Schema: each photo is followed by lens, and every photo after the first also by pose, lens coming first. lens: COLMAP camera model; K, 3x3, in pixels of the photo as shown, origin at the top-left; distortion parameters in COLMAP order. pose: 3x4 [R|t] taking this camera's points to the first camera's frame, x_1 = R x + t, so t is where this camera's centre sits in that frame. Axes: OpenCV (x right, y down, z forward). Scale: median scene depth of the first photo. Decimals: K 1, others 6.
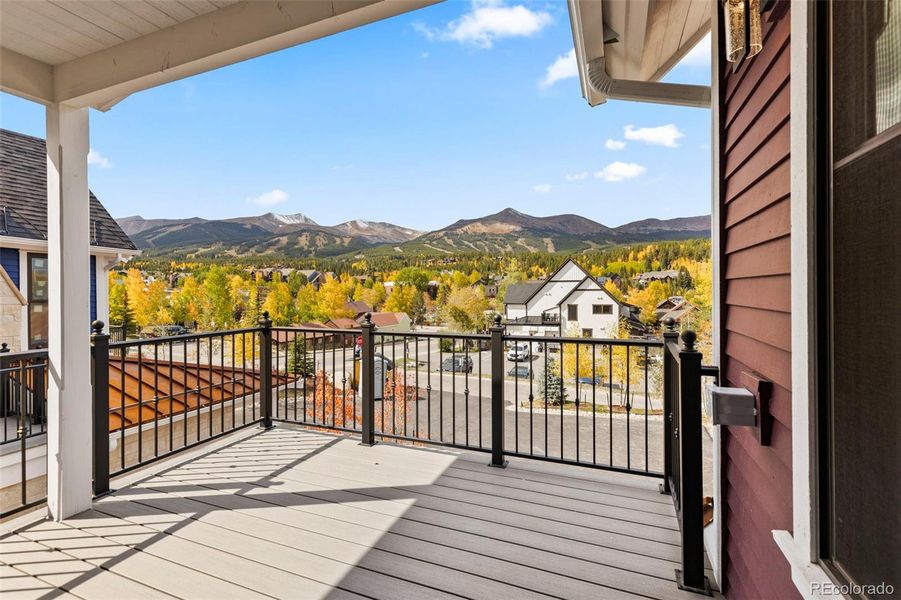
lens RADIAL K [[407.4, 0, 451.4], [0, 407.4, 291.0], [0, 0, 1]] dist [0.012239, -0.000226]
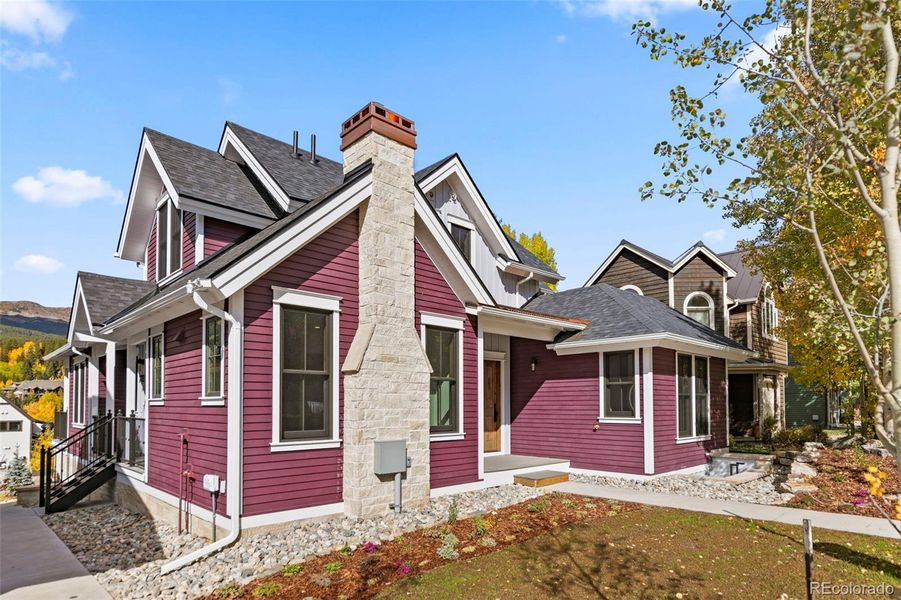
lens RADIAL K [[515.7, 0, 452.1], [0, 515.7, 392.8], [0, 0, 1]] dist [-0.001114, -0.000809]
pose [[0.411452, 0.031613, 0.910883, -0.152006], [-0.005418, 0.999465, -0.032240, 0.002778], [-0.911416, 0.008331, 0.411403, -0.195027]]
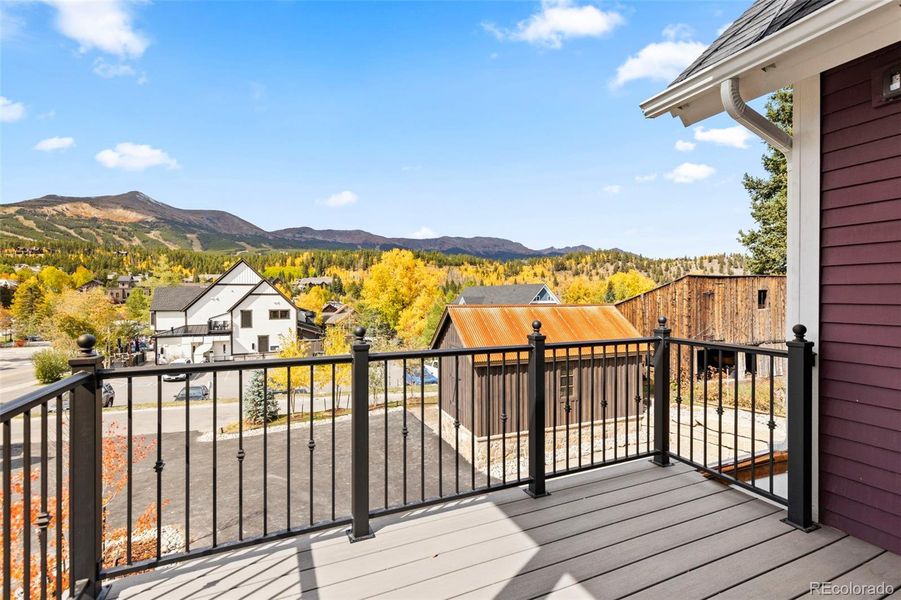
lens RADIAL K [[408.1, 0, 451.4], [0, 408.1, 296.9], [0, 0, 1]] dist [0.002419, 0.000607]
pose [[0.698922, 0.001916, 0.715195, -0.023887], [-0.003761, 0.999992, 0.000996, 0.000410], [-0.715188, -0.003386, 0.698924, 0.020060]]
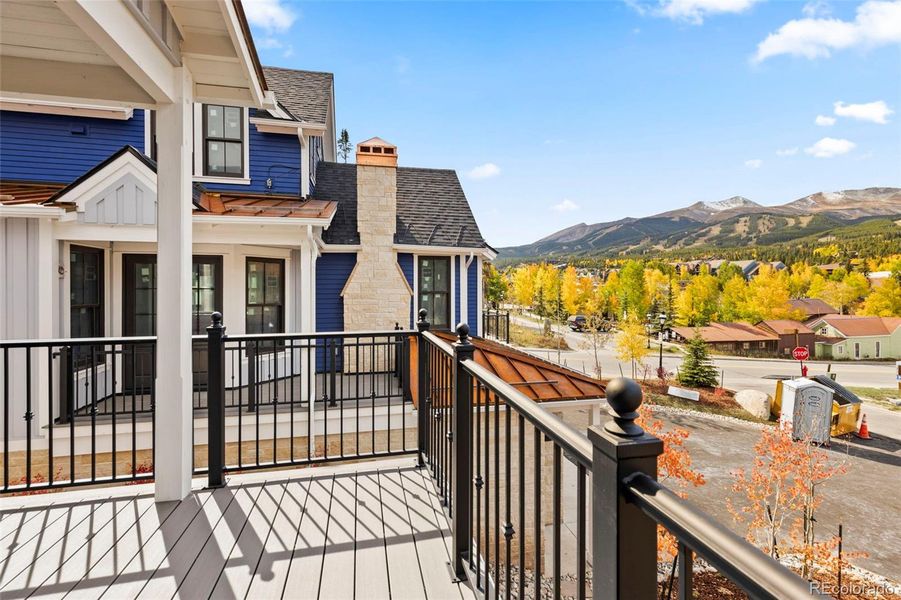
lens RADIAL K [[405.9, 0, 450.2], [0, 405.9, 291.0], [0, 0, 1]] dist [0.002619, 0.000715]
pose [[0.566986, 0.011185, -0.823652, 0.009154], [0.000563, 0.999902, 0.013966, 0.000232], [0.823727, -0.008382, 0.566924, 0.029756]]
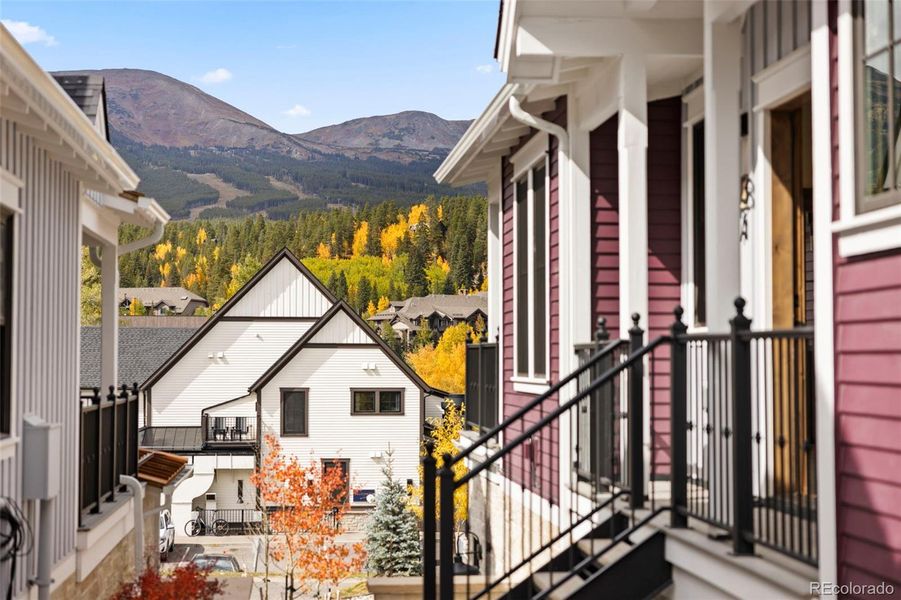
lens RADIAL K [[1582.5, 0, 450.5], [0, 1582.5, 300.0], [0, 0, 1]] dist [0.007495, 0.094526]
pose [[0.887869, 0.026411, 0.459338, -0.124040], [-0.009339, 0.999180, -0.039398, 0.006763], [-0.460002, 0.030690, 0.887387, -0.143697]]
